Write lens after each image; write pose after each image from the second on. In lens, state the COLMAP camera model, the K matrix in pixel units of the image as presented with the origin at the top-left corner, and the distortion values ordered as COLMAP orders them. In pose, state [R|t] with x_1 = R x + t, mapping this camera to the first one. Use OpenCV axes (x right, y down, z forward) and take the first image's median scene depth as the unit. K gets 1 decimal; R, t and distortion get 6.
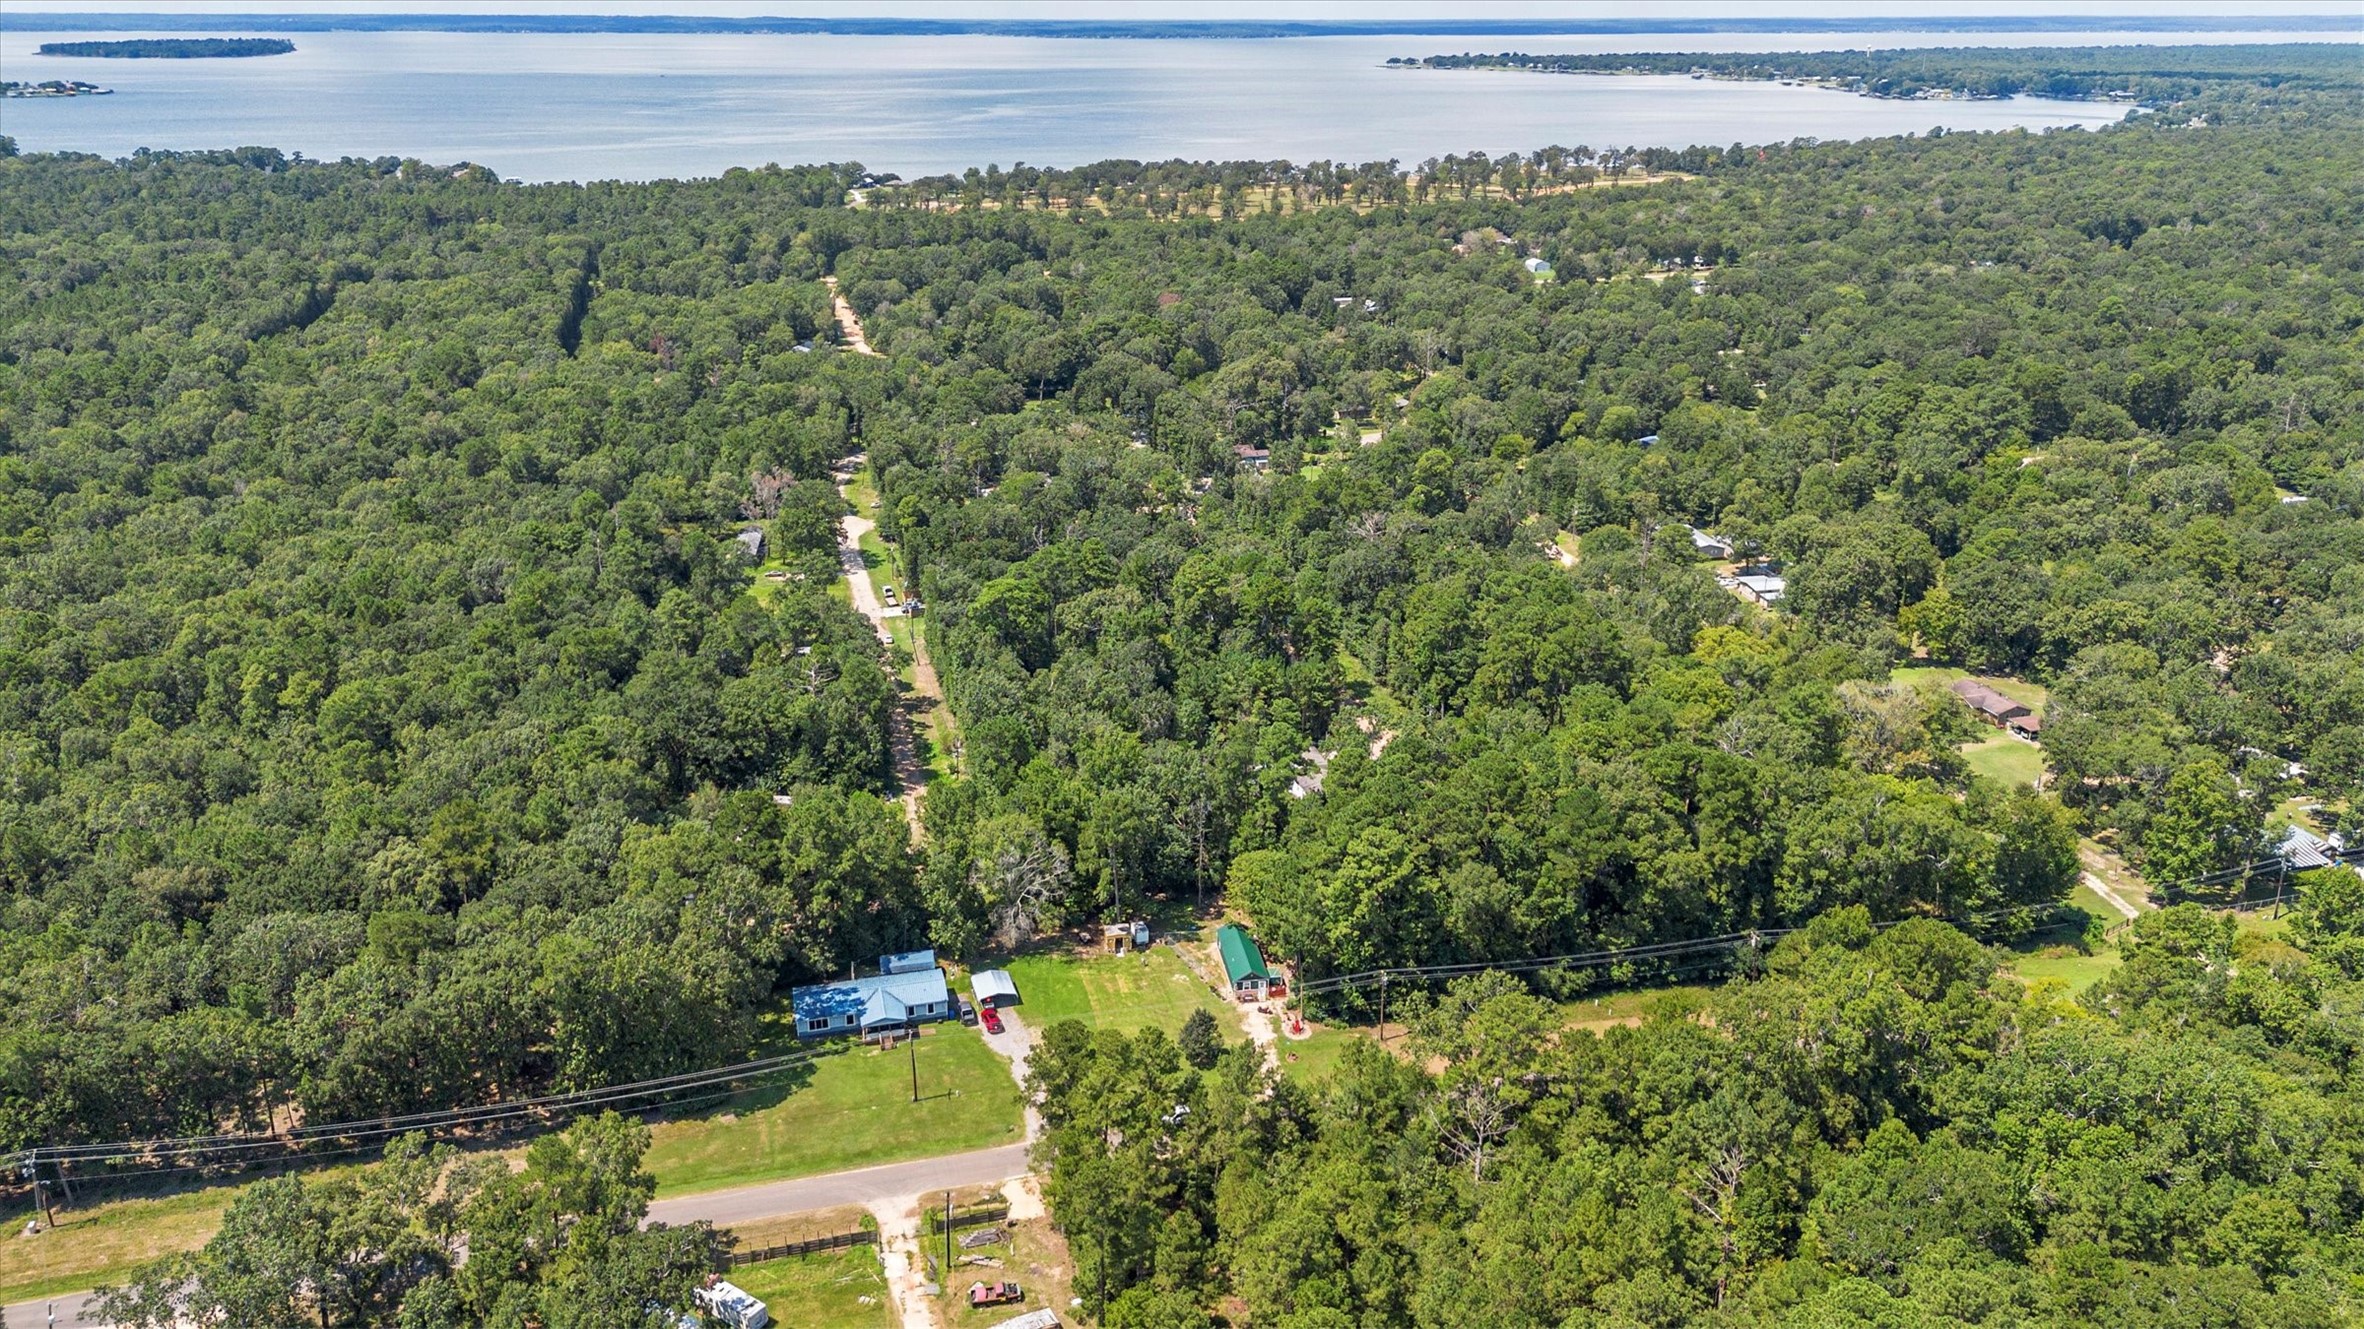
lens RADIAL K [[1637.7, 0, 1178.5], [0, 1637.7, 640.3], [0, 0, 1]] dist [0.066952, -0.065881]
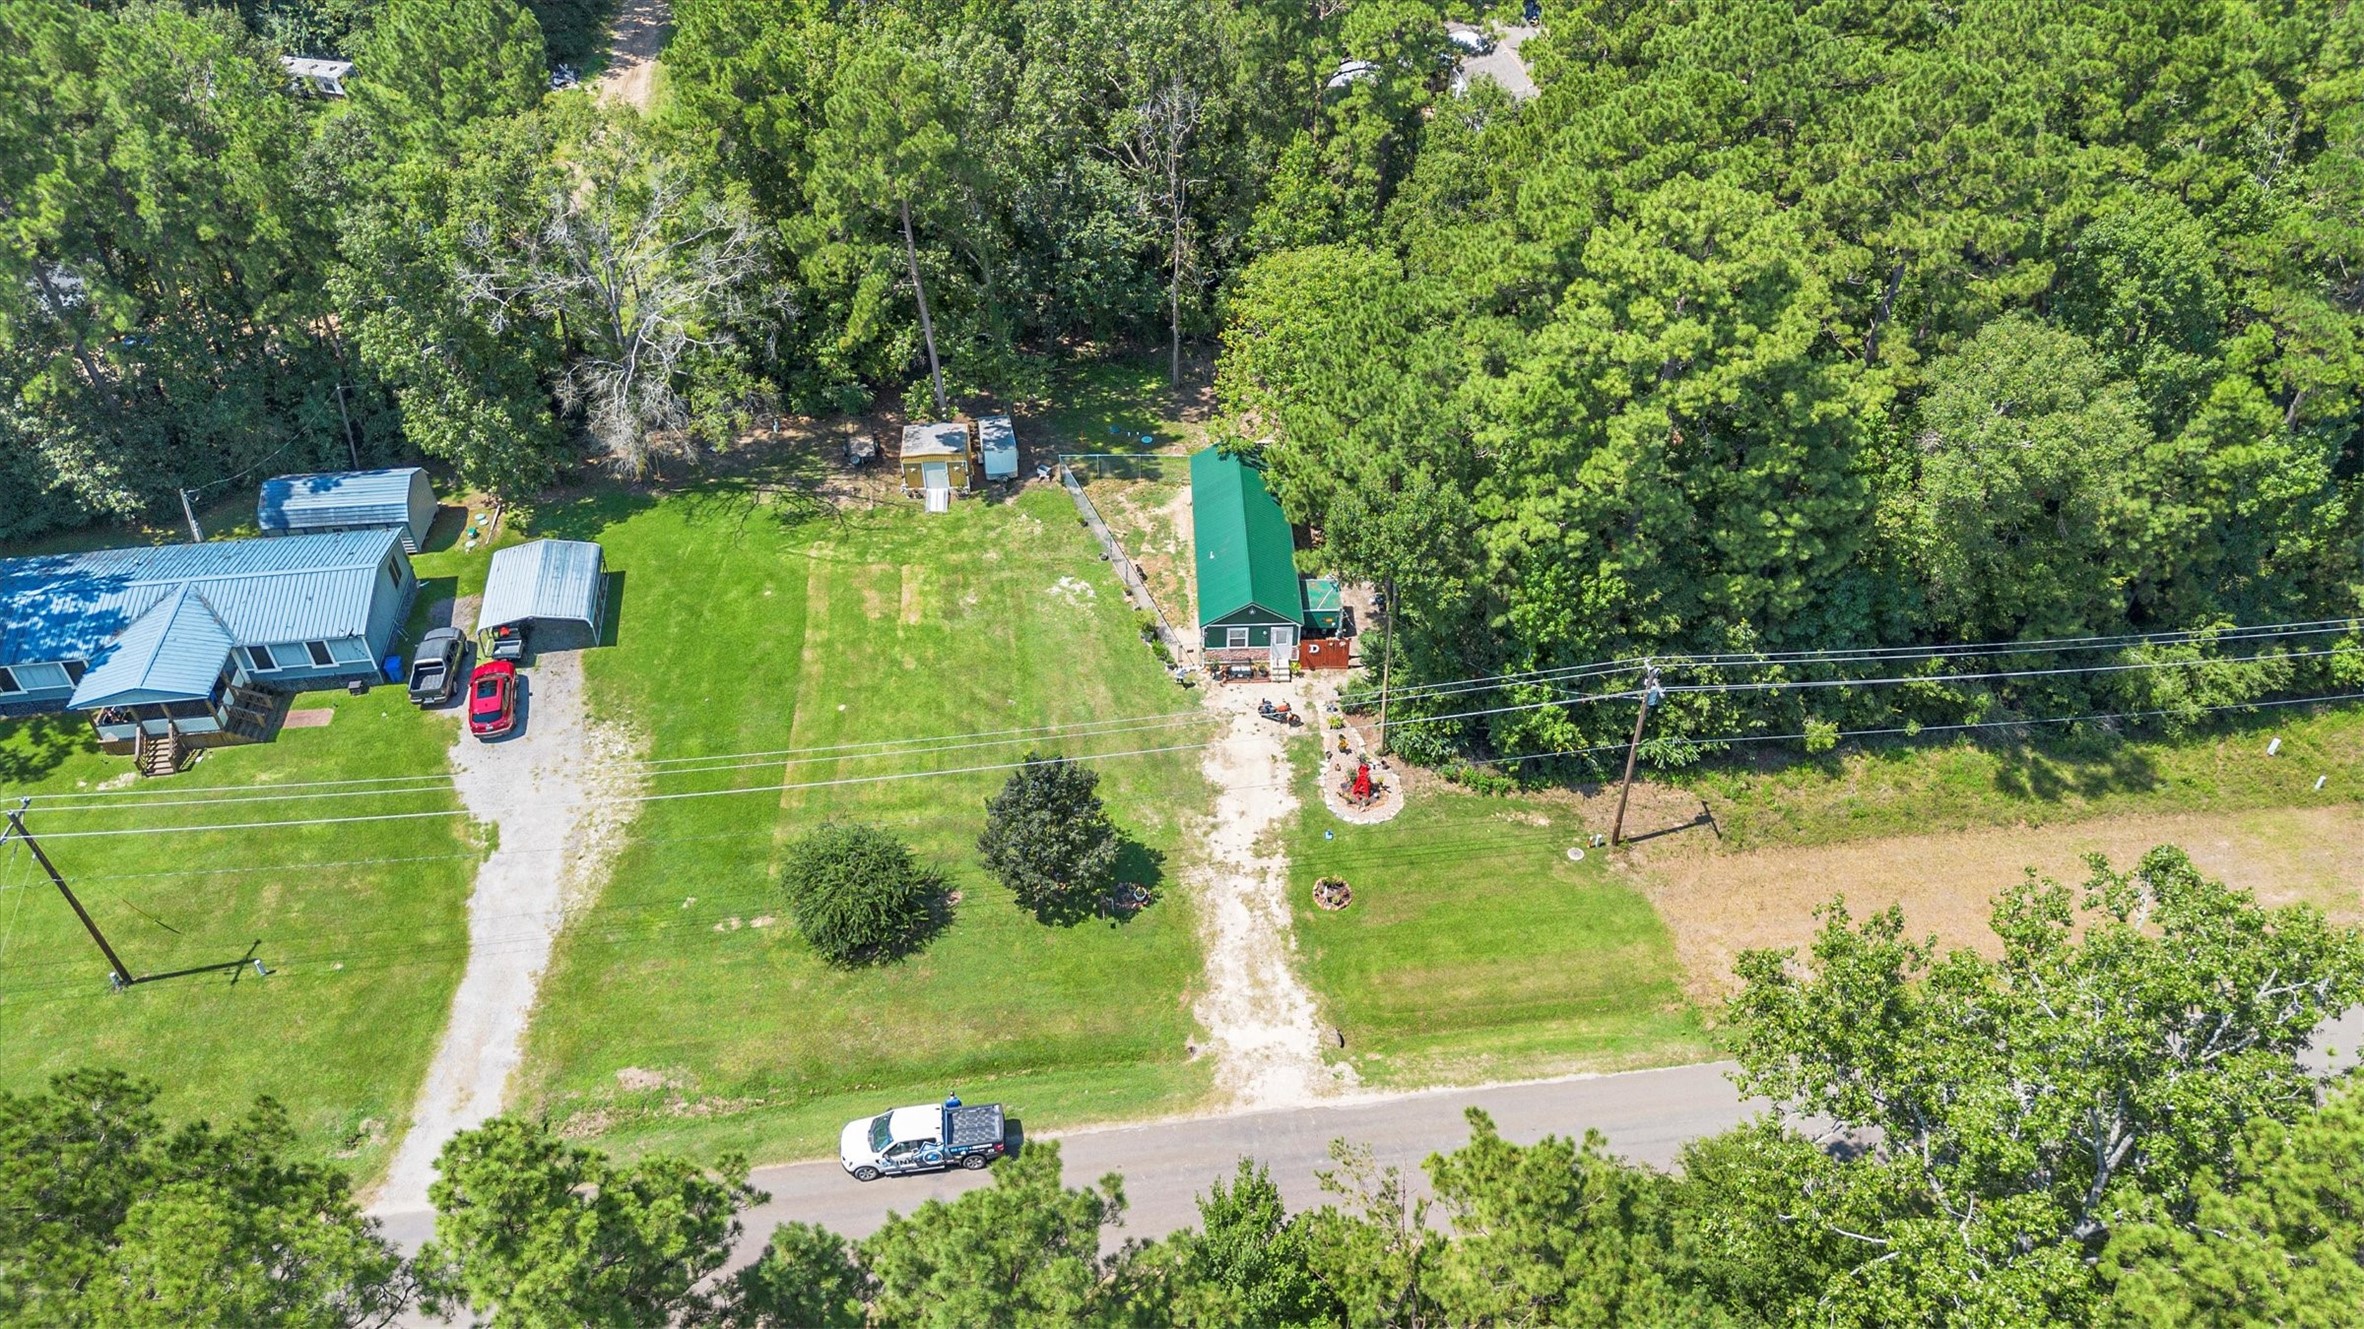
lens RADIAL K [[1637.7, 0, 1181.9], [0, 1637.7, 664.5], [0, 0, 1]] dist [0.066952, -0.065881]
pose [[0.992870, 0.074388, -0.093146, 0.063472], [-0.033957, 0.925517, 0.377181, 0.084638], [0.114266, -0.371329, 0.921444, 0.679649]]
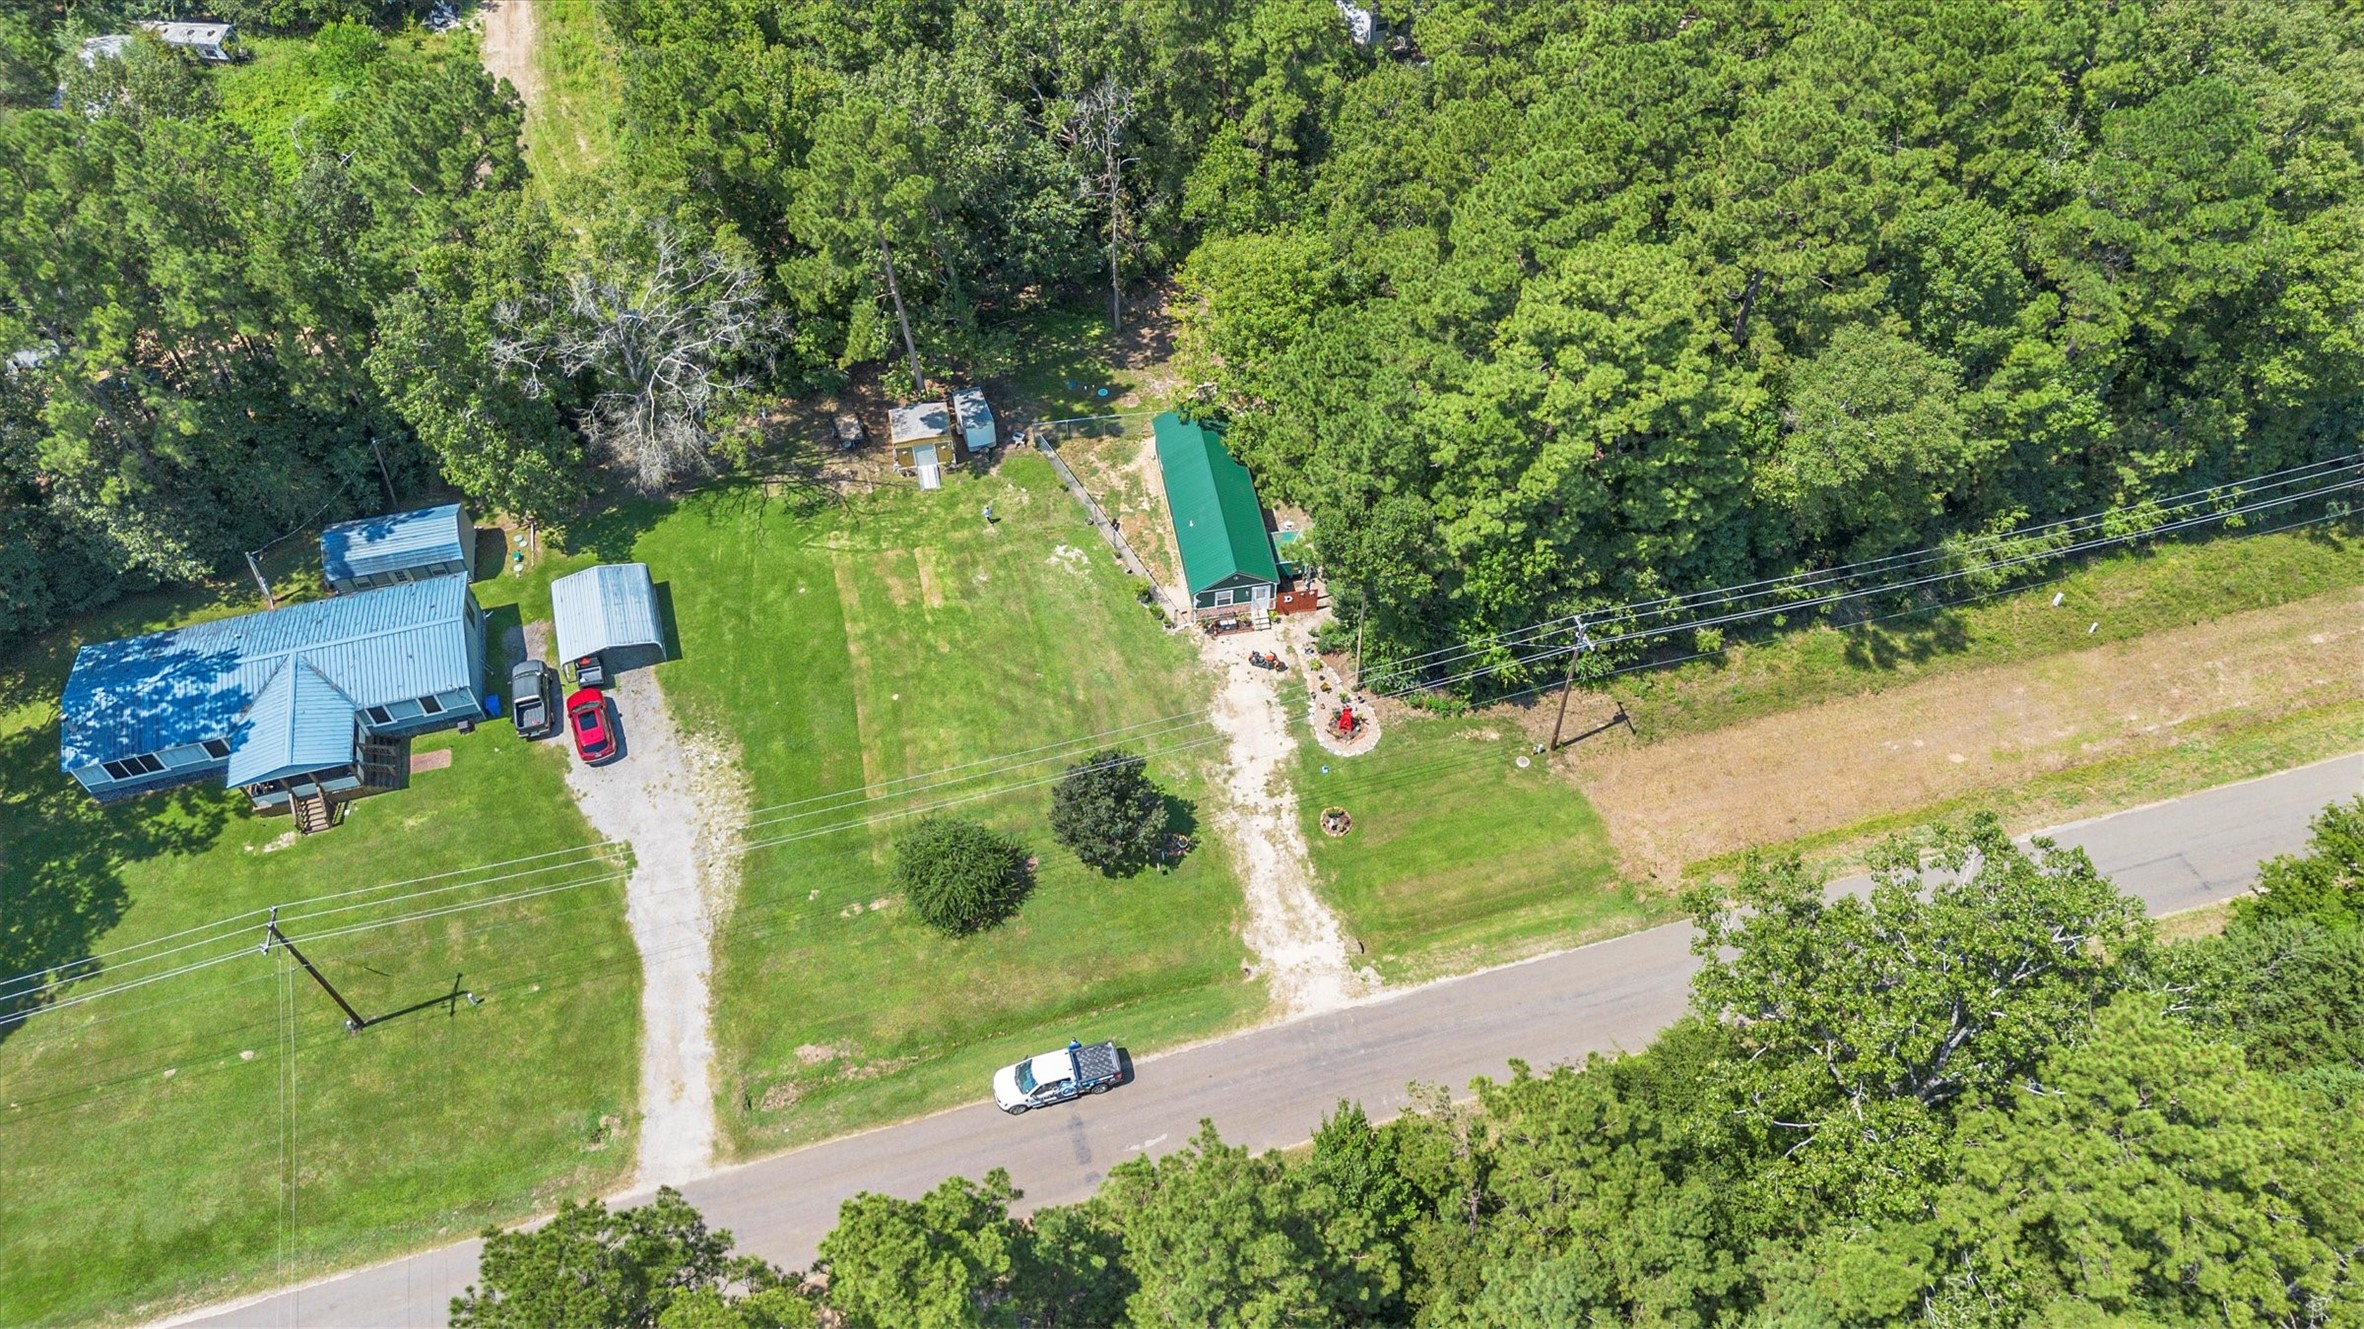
lens RADIAL K [[1637.7, 0, 1176.4], [0, 1637.7, 654.8], [0, 0, 1]] dist [0.066952, -0.065881]
pose [[0.999758, -0.021201, 0.005950, 0.026999], [0.014780, 0.846354, 0.532415, 0.003117], [-0.016324, -0.532198, 0.846463, 0.650513]]
